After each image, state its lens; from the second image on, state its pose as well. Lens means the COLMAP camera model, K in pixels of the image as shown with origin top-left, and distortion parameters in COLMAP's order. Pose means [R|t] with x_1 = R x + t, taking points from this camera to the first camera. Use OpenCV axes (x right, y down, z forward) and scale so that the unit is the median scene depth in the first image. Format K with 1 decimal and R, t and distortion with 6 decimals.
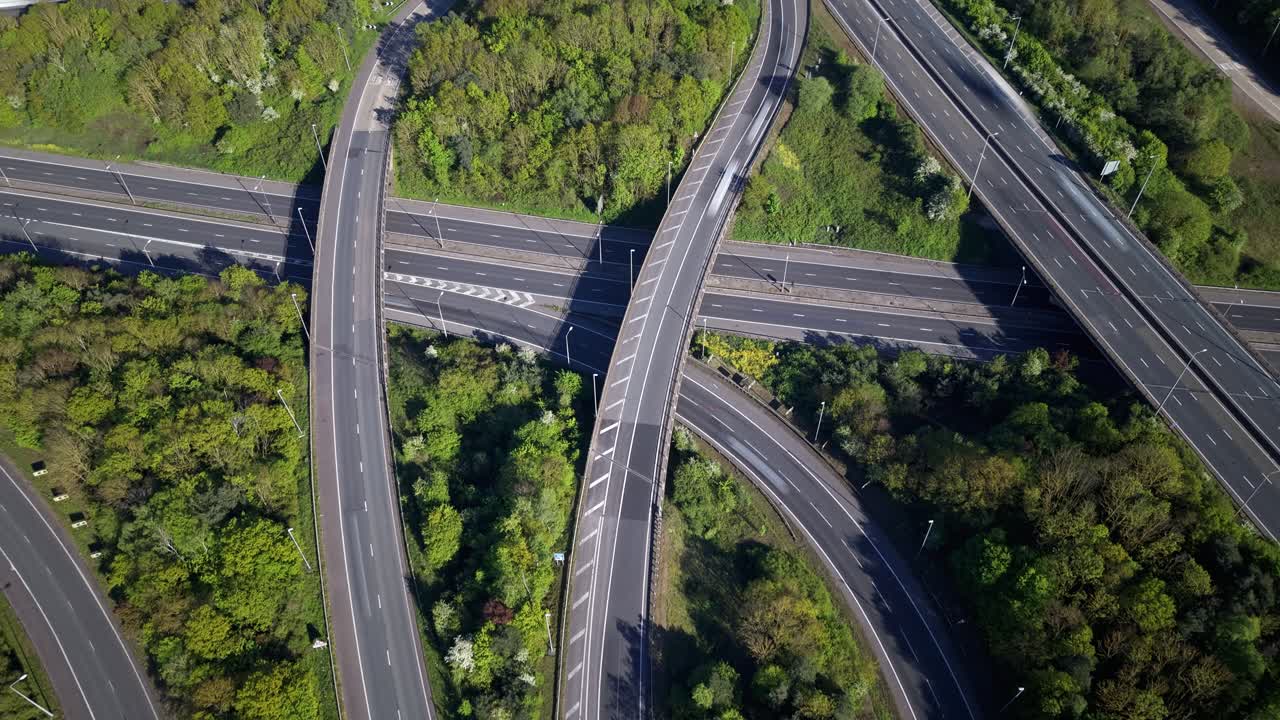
lens RADIAL K [[953.4, 0, 585.7], [0, 953.4, 406.3], [0, 0, 1]] dist [0.066675, -0.073428]
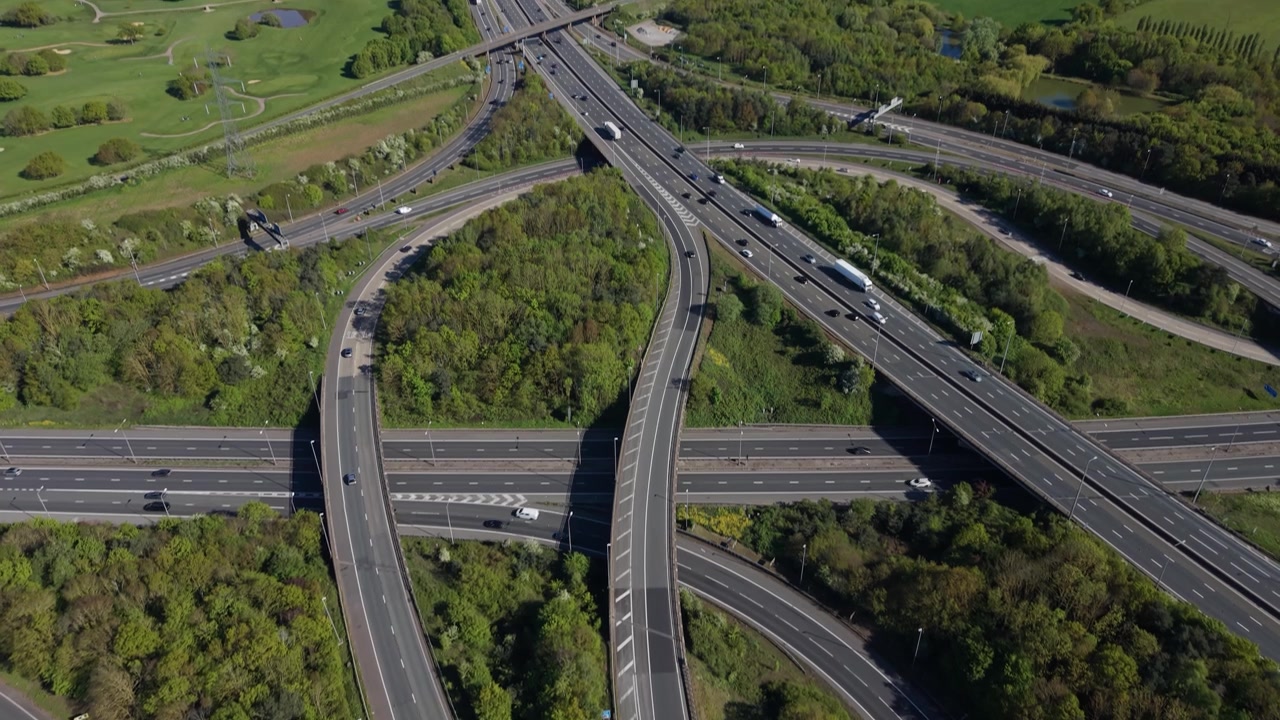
lens RADIAL K [[953.4, 0, 585.7], [0, 953.4, 406.3], [0, 0, 1]] dist [0.066675, -0.073428]
pose [[0.983591, -0.108436, 0.144189, -0.134605], [0.142191, 0.957847, -0.249622, 0.072488], [-0.111043, 0.266029, 0.957548, -0.102523]]
